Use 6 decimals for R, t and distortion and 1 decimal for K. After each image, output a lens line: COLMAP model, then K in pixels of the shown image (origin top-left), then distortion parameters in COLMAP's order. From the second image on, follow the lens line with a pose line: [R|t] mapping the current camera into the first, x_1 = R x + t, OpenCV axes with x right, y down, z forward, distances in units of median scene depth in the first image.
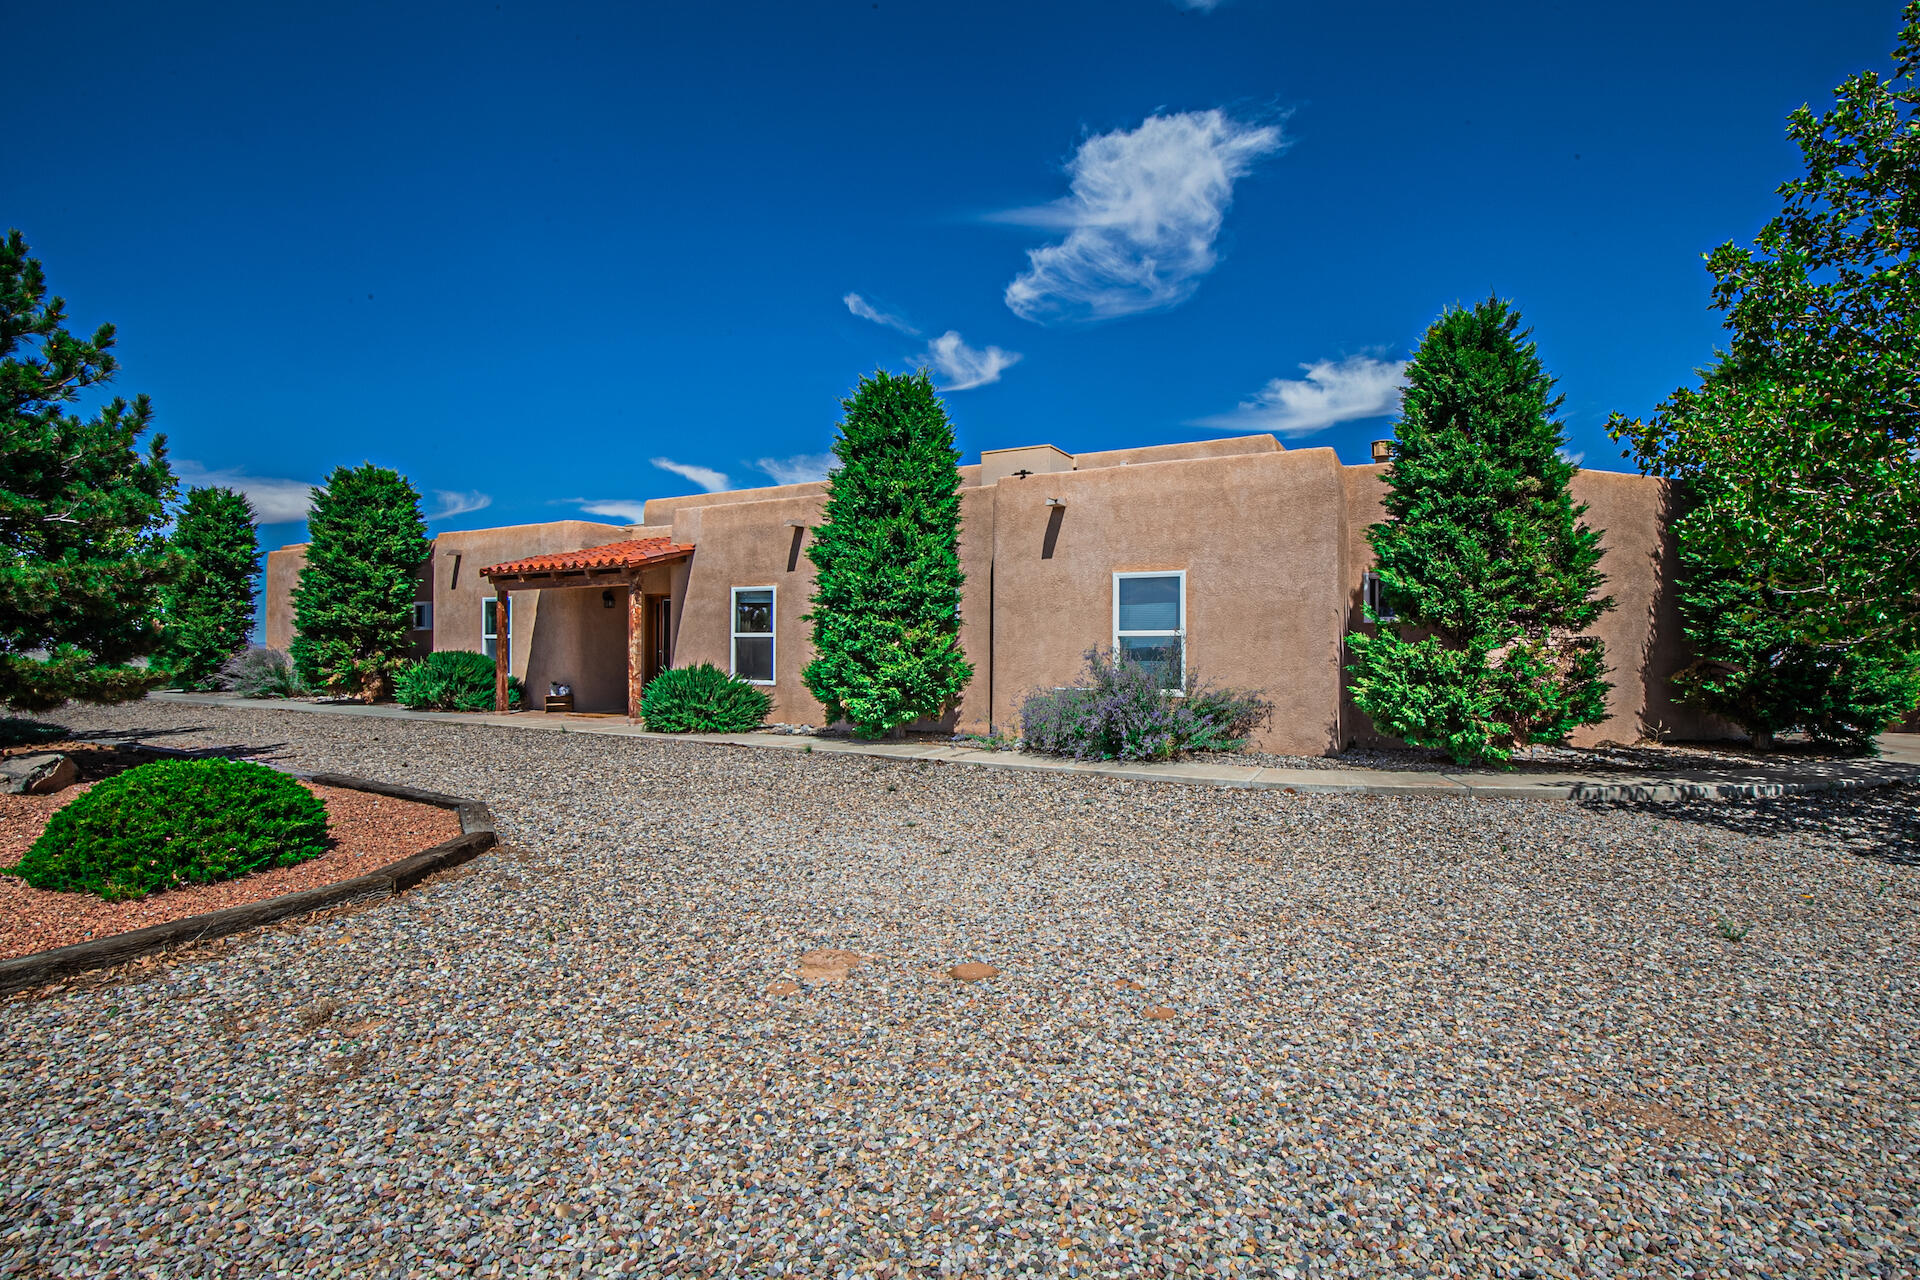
lens RADIAL K [[887.6, 0, 960.0], [0, 887.6, 640.0], [0, 0, 1]] dist [-0.030515, 0.000031]
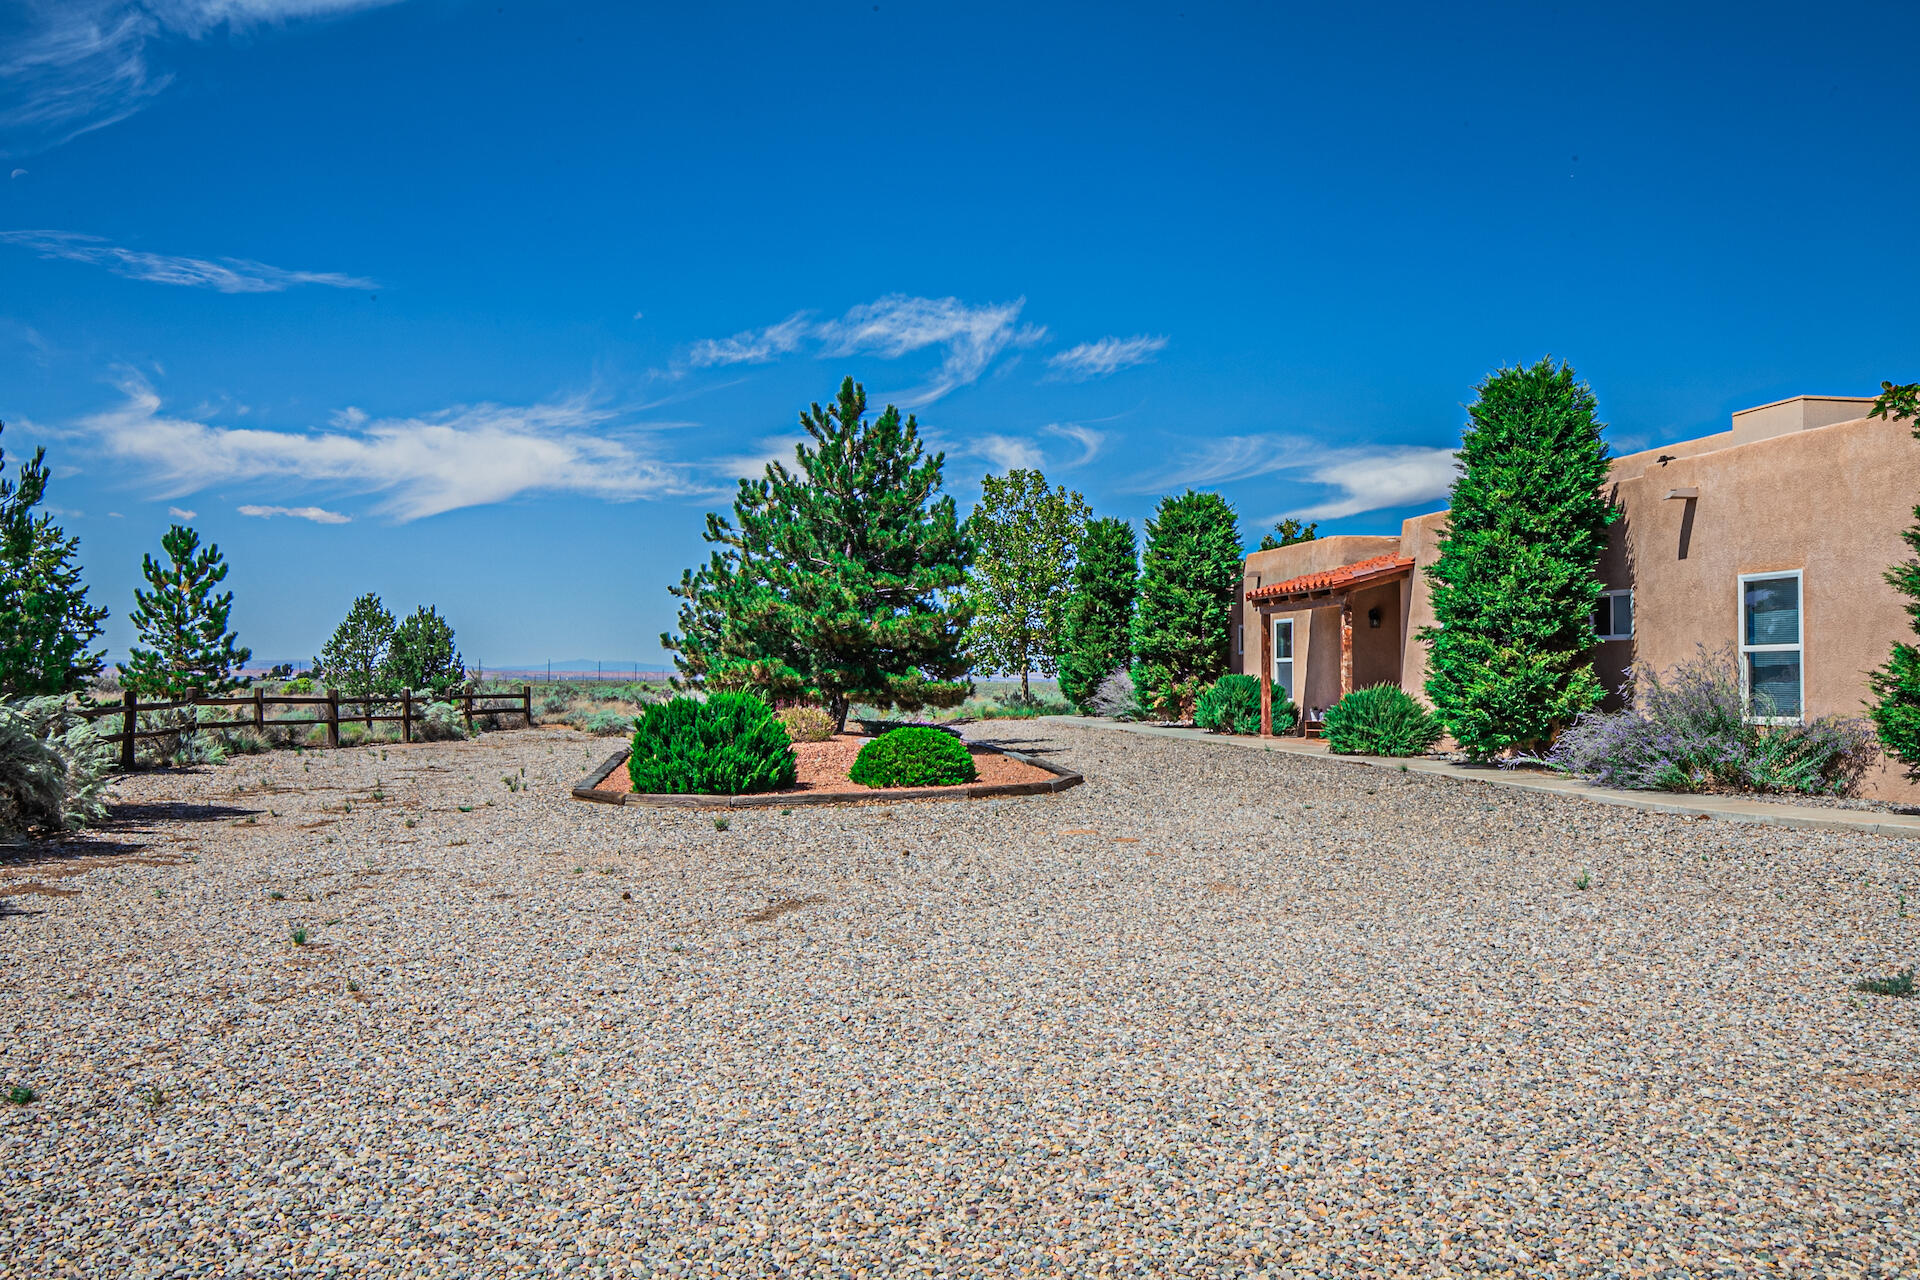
lens RADIAL K [[2419.4, 0, 960.0], [0, 2419.4, 640.0], [0, 0, 1]] dist [0.033513, 0.111591]
pose [[0.555276, -0.016740, -0.831498, 1.608067], [0.004977, 0.999846, -0.016806, 0.018281], [0.831651, 0.005194, 0.555274, -0.830710]]
